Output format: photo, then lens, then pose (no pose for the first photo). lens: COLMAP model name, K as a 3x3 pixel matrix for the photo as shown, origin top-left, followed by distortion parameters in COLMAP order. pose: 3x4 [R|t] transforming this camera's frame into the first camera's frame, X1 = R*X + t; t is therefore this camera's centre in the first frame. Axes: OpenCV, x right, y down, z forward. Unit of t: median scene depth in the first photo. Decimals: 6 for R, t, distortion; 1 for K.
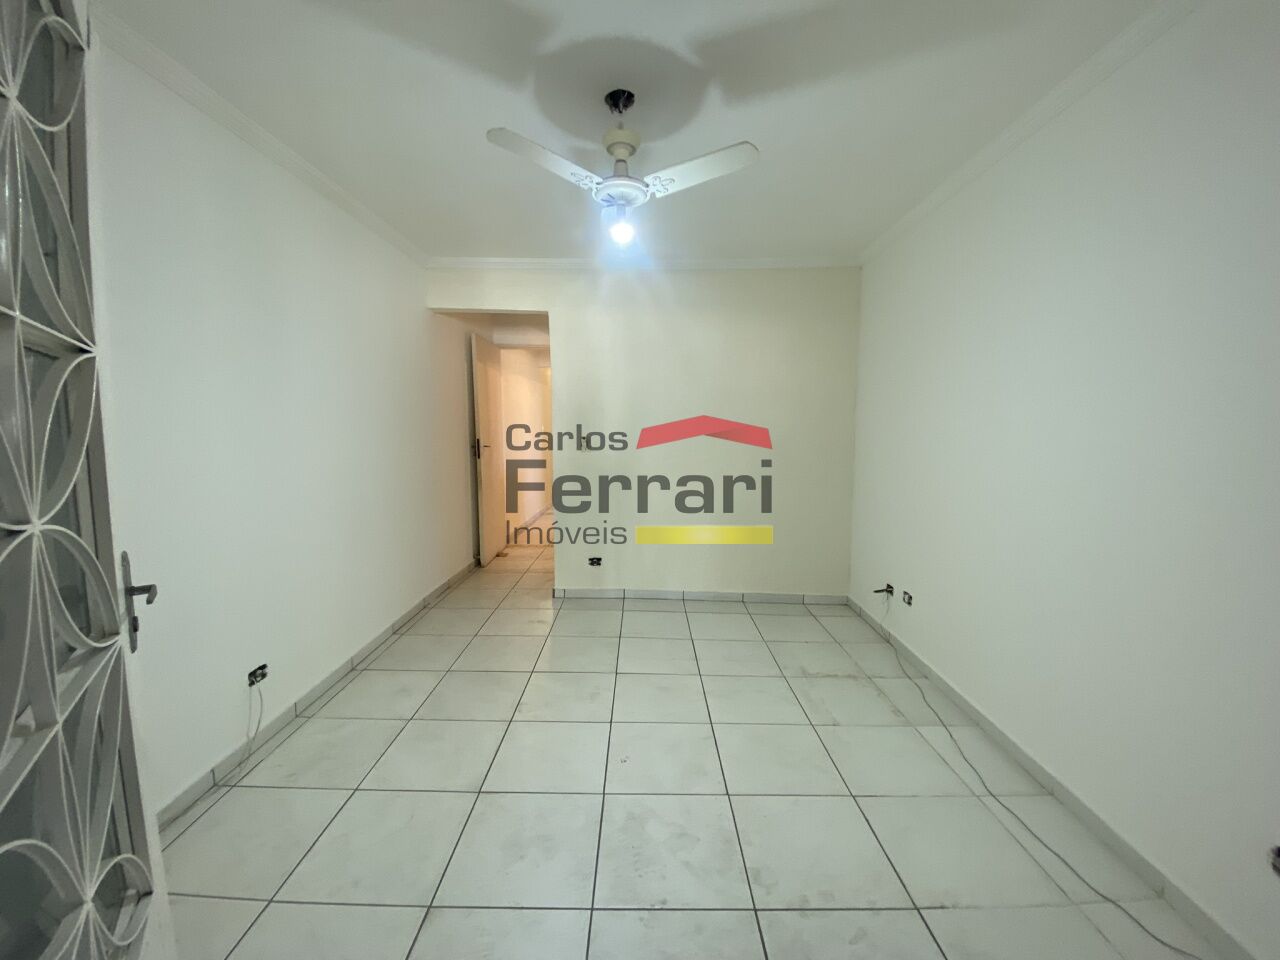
lens RADIAL K [[521.1, 0, 640.0], [0, 521.1, 480.0], [0, 0, 1]] dist [-0.000187, -0.000129]
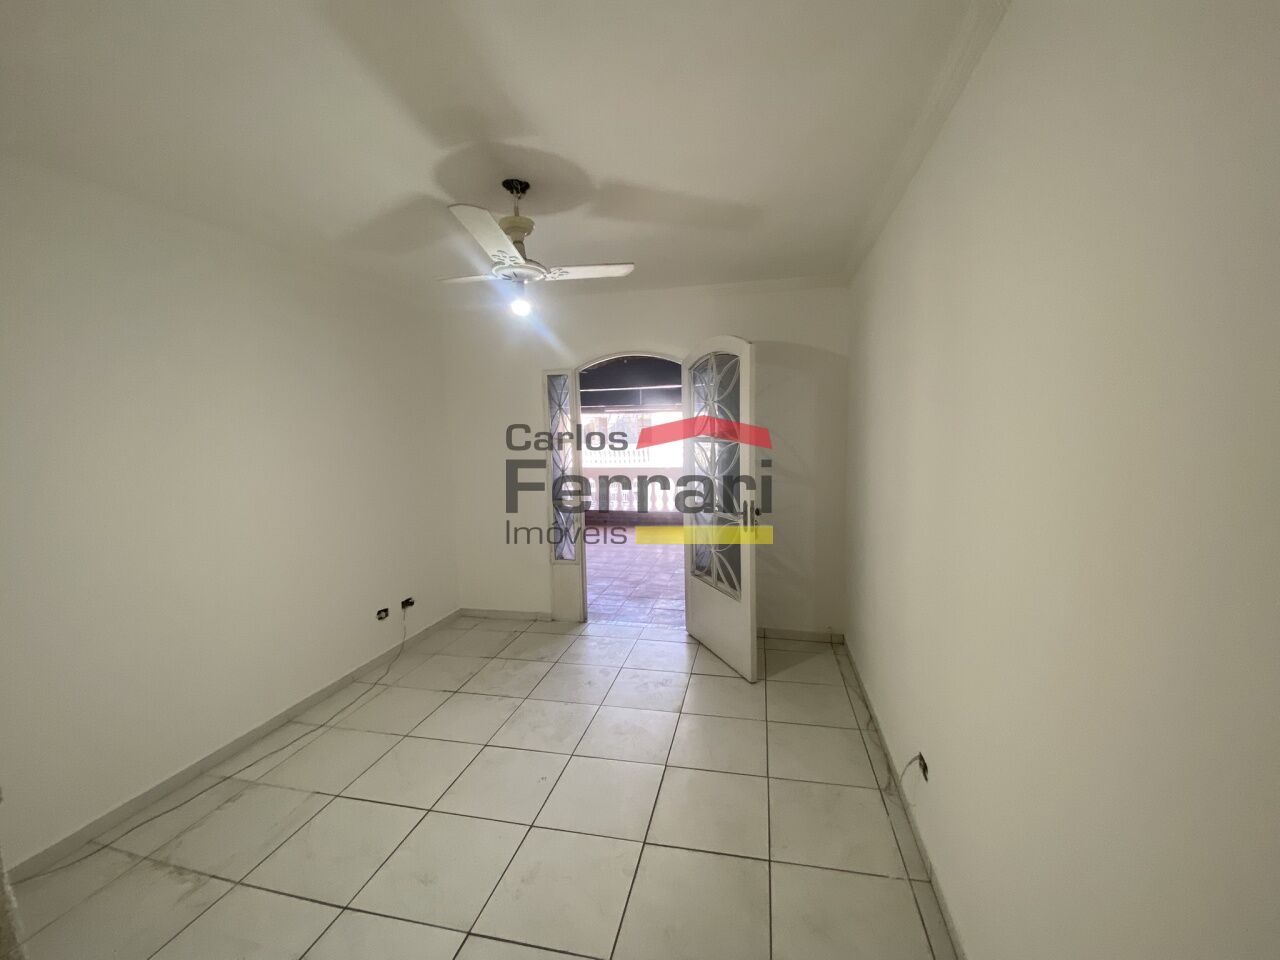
lens RADIAL K [[521.1, 0, 640.0], [0, 521.1, 480.0], [0, 0, 1]] dist [-0.000187, -0.000129]
pose [[-0.975915, -0.001767, 0.218142, -0.444004], [0.042042, 0.979698, 0.196021, -0.279452], [-0.214060, 0.200472, -0.956028, 1.771181]]
